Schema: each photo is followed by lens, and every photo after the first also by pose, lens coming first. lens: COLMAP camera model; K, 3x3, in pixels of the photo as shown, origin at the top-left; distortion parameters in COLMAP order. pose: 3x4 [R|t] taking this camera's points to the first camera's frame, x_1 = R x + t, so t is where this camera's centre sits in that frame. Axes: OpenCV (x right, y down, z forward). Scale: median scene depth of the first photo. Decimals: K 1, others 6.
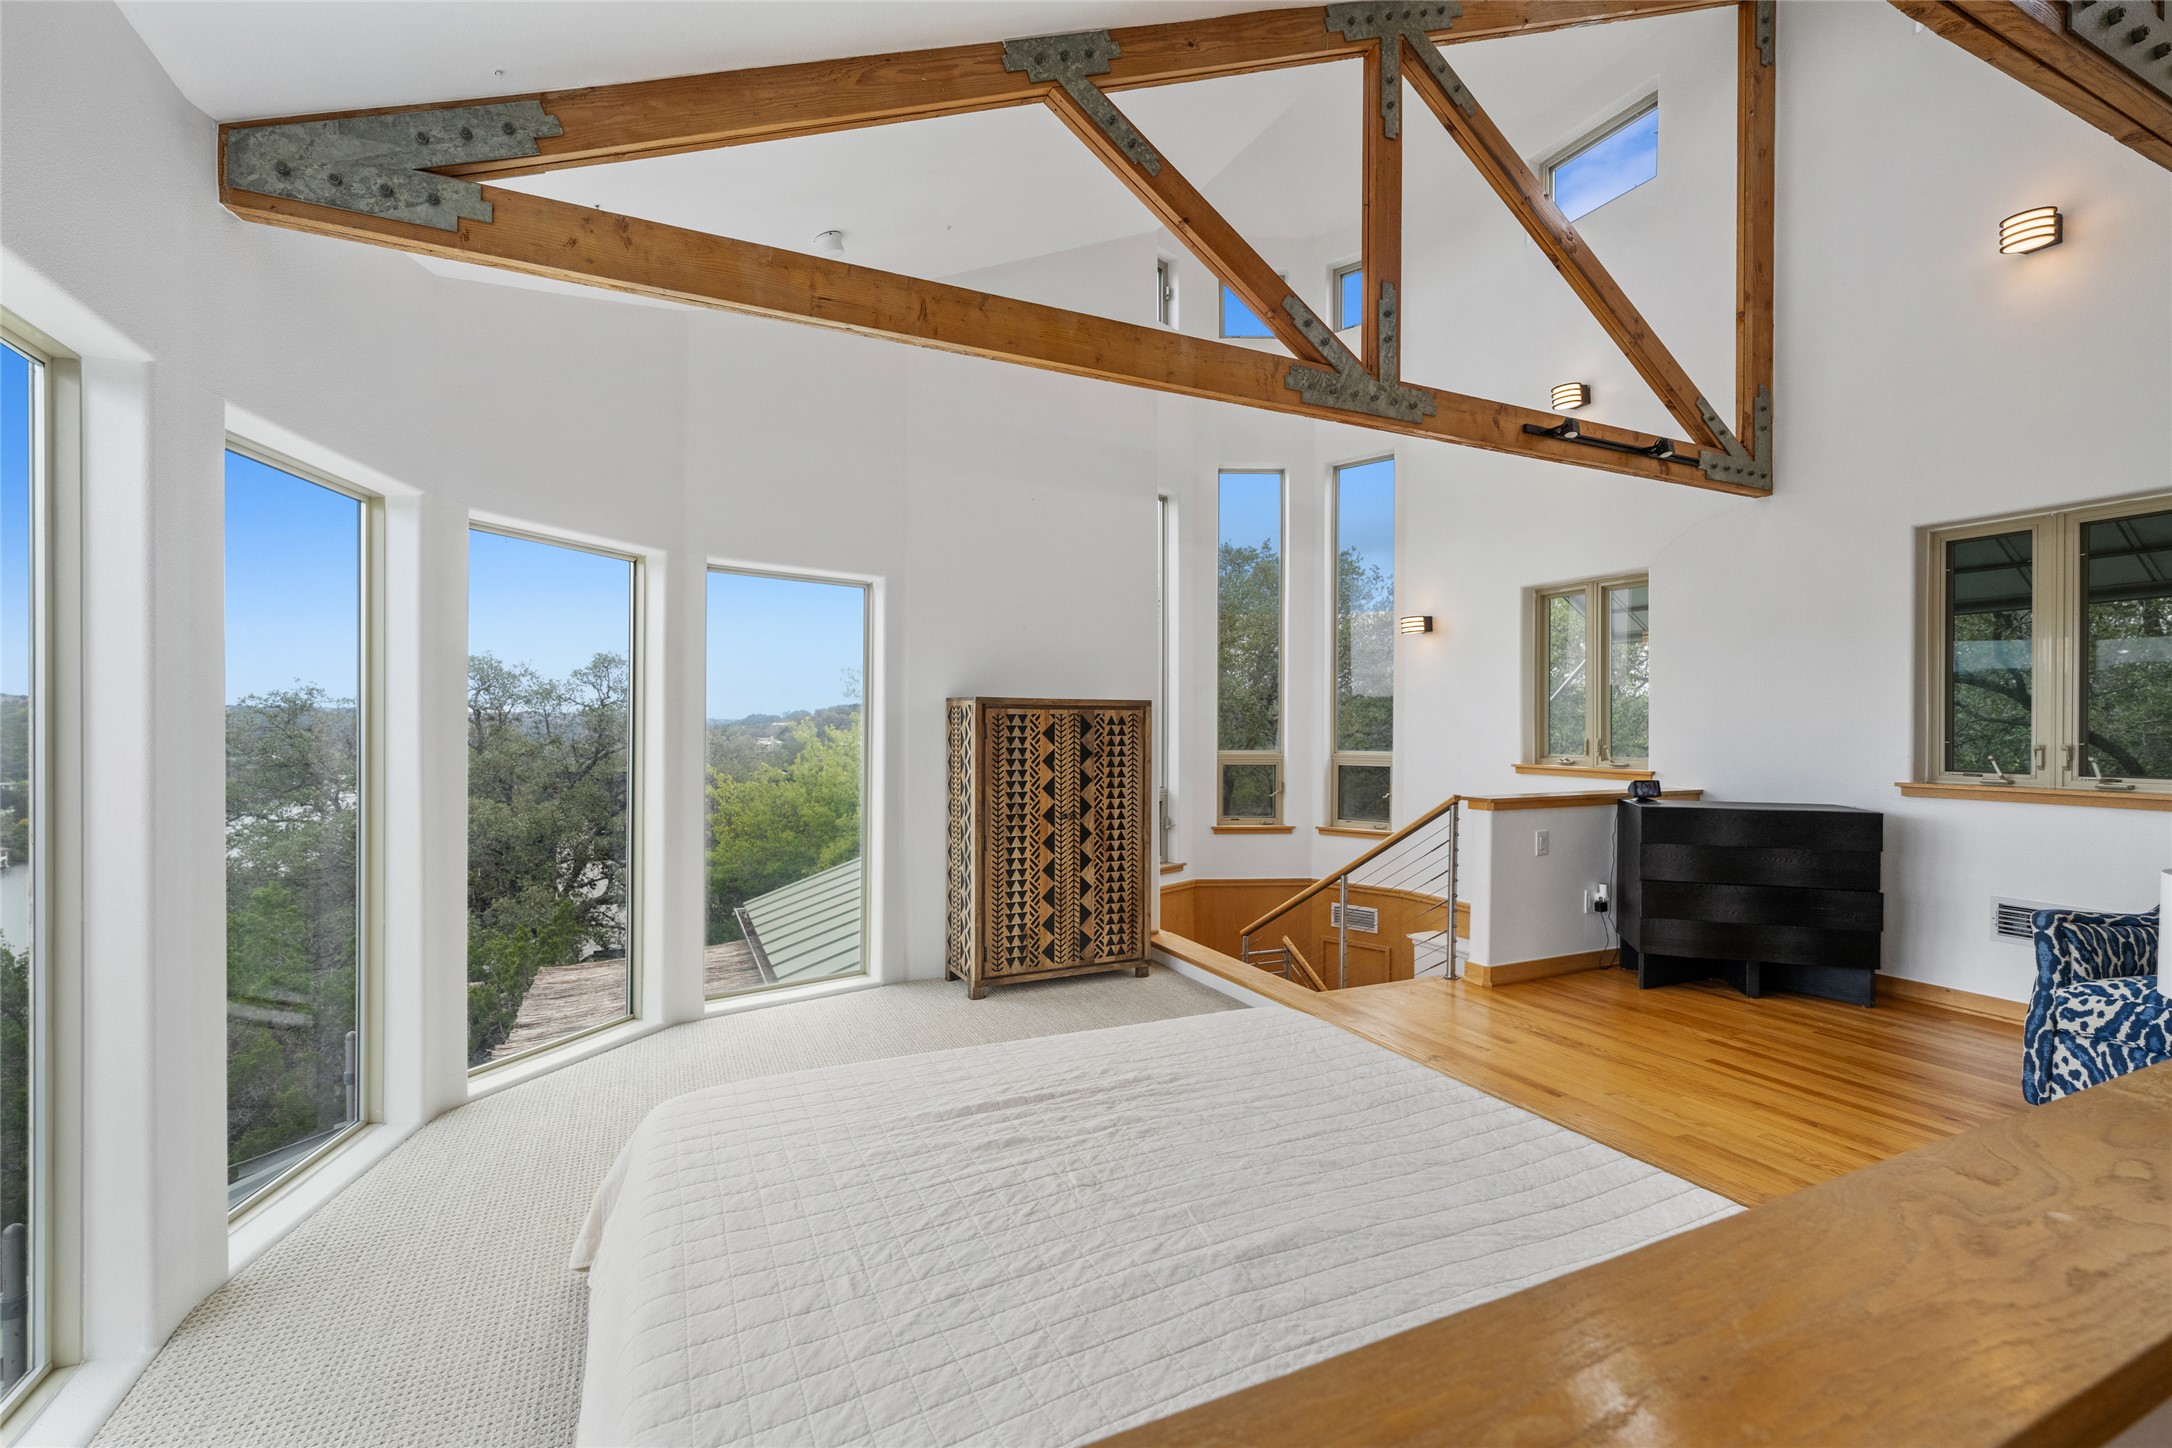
lens RADIAL K [[939.5, 0, 1086.0], [0, 939.5, 724.0], [0, 0, 1]] dist [-0.000837, -0.000003]
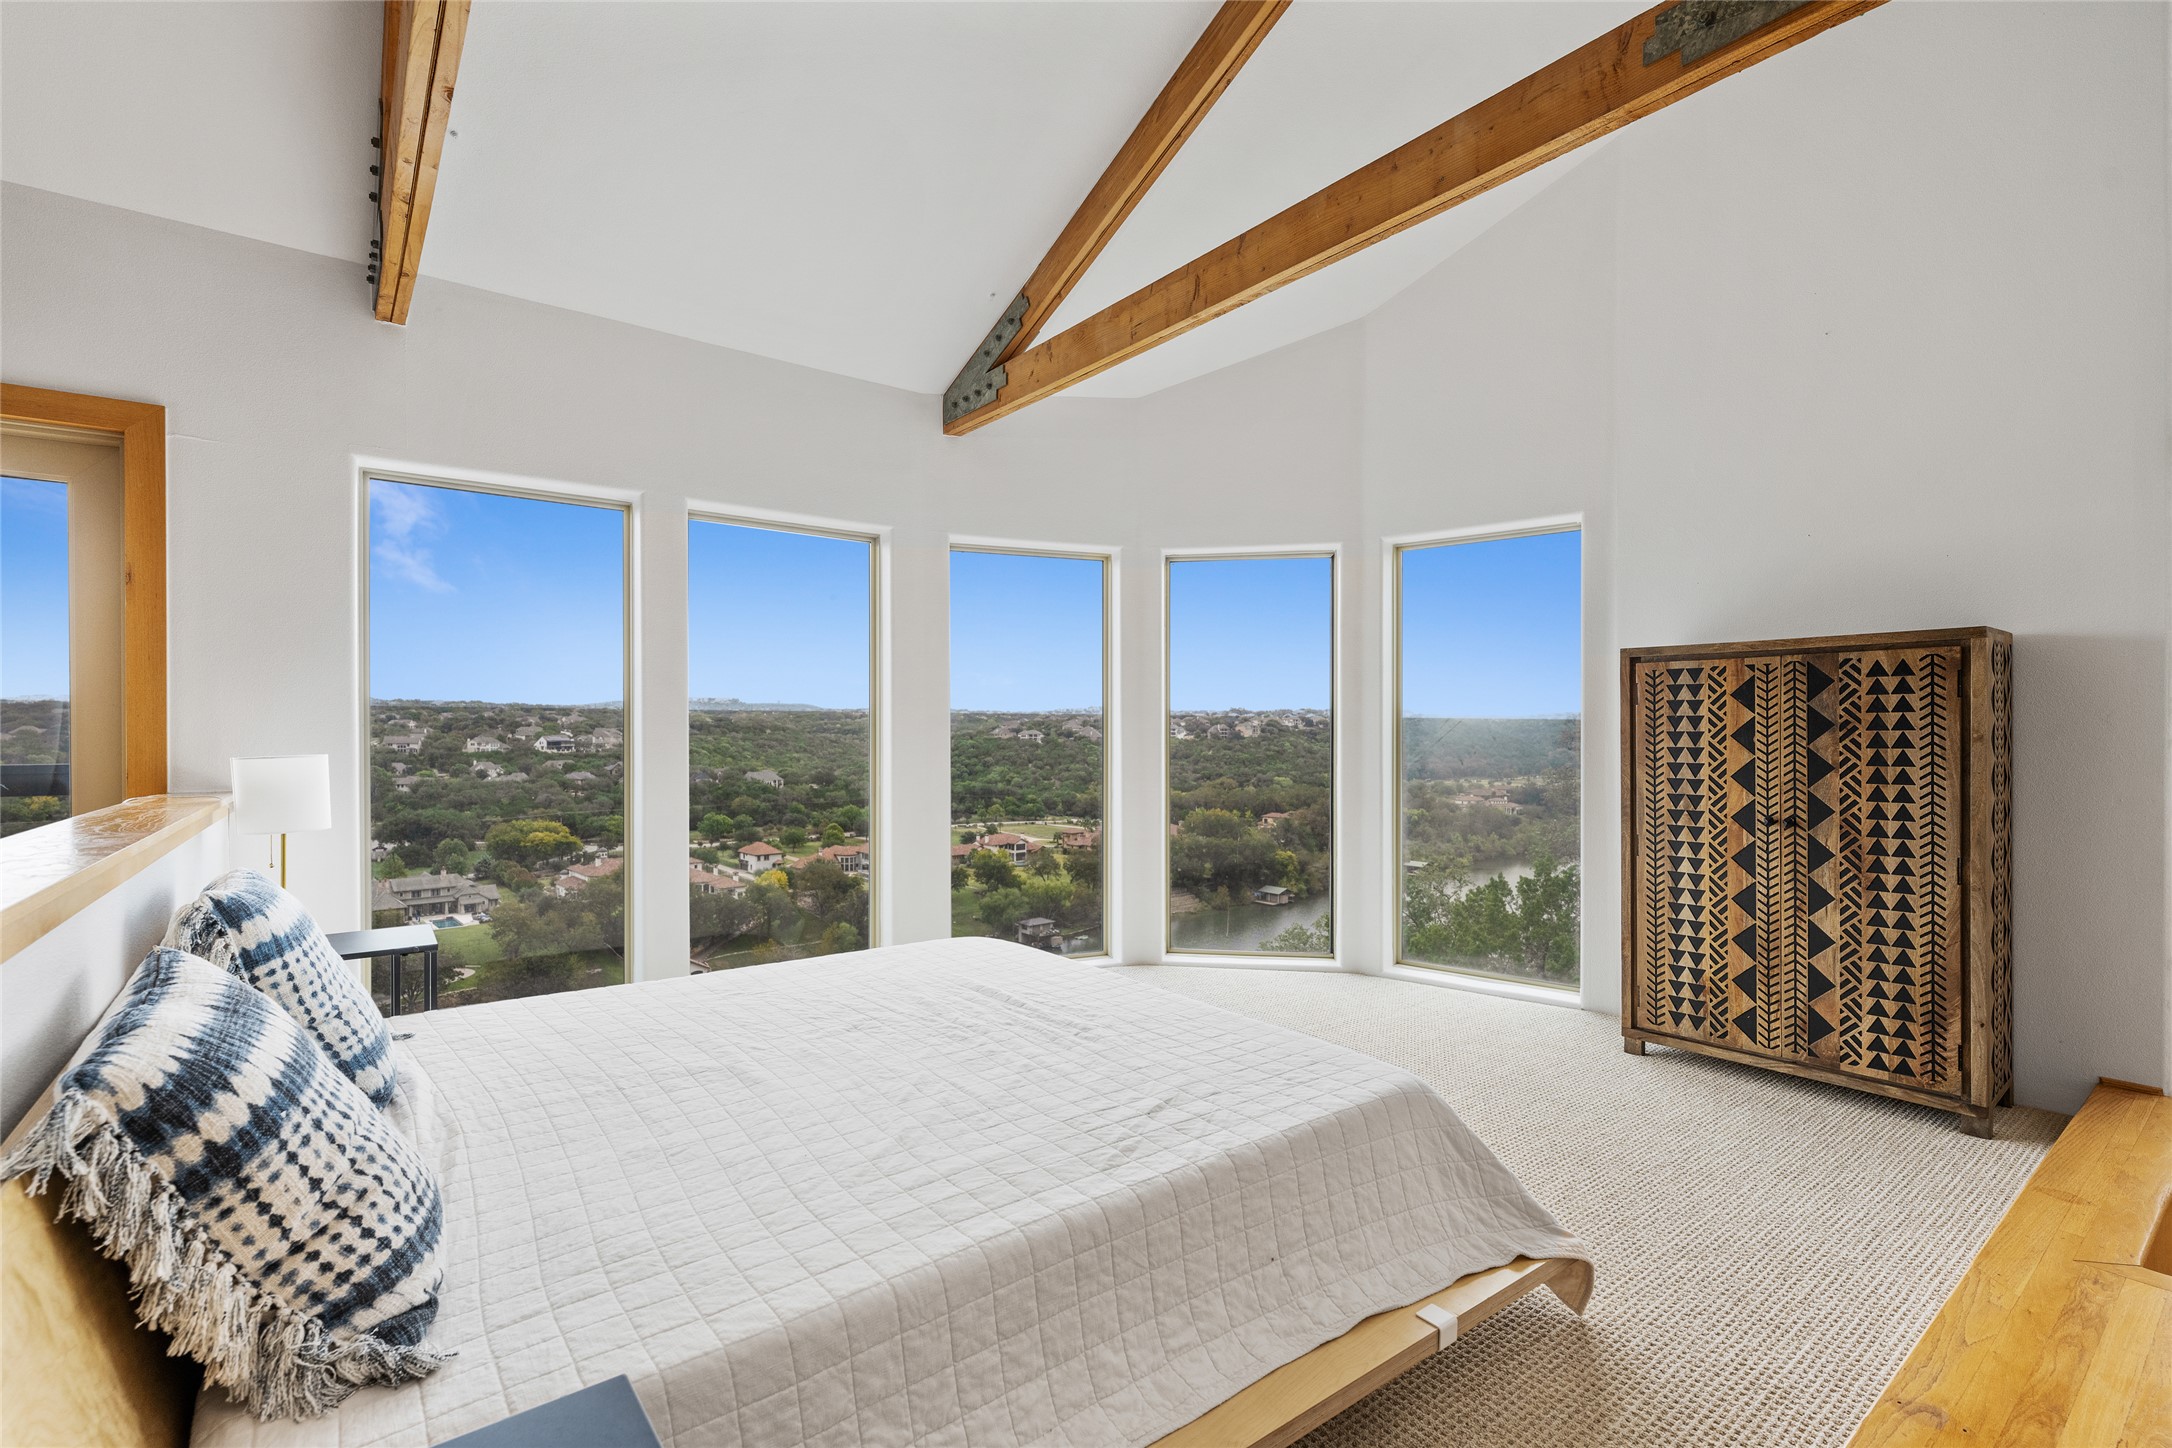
lens RADIAL K [[971.4, 0, 1089.1], [0, 971.4, 728.4], [0, 0, 1]] dist [0.000333, -0.000147]
pose [[0.216212, -0.008079, -0.976313, 0.532043], [0.003607, 0.999966, -0.007476, 0.037813], [0.976340, -0.001905, 0.216234, 0.400801]]
